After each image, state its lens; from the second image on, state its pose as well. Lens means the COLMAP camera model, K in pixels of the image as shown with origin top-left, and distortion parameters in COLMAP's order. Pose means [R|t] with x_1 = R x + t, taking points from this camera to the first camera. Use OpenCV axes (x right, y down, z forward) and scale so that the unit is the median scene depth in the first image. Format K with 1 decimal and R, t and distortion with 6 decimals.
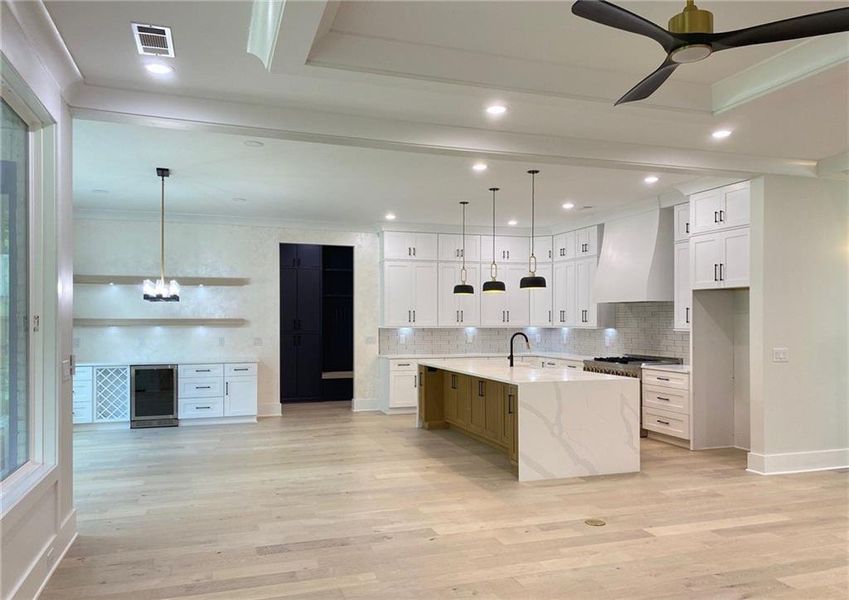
lens RADIAL K [[629.0, 0, 424.5], [0, 629.0, 300.0], [0, 0, 1]] dist [0.000630, -0.000062]
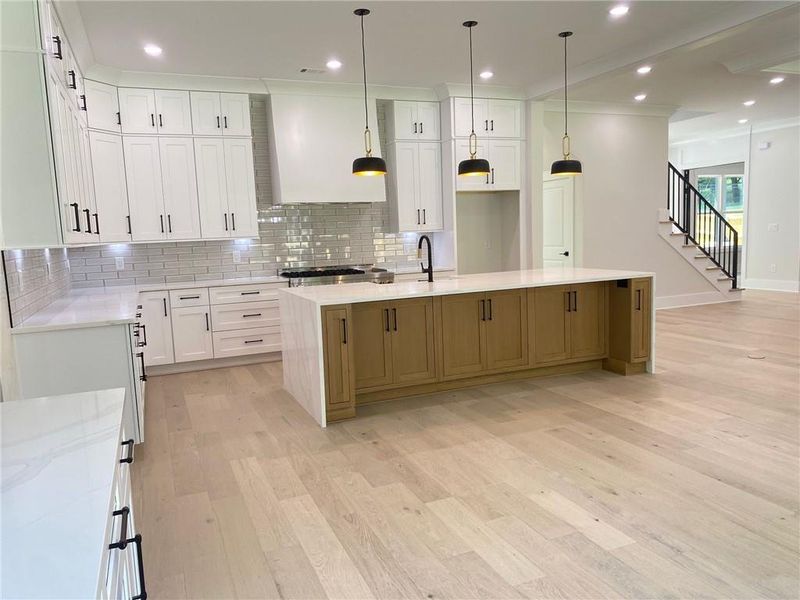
lens RADIAL K [[615.0, 0, 400.0], [0, 615.0, 300.0], [0, 0, 1]] dist [0.002698, -0.001441]
pose [[-0.072637, -0.107620, 0.991535, -0.589409], [0.009661, 0.994039, 0.108600, 0.051340], [-0.997312, 0.017468, -0.071165, 1.134513]]
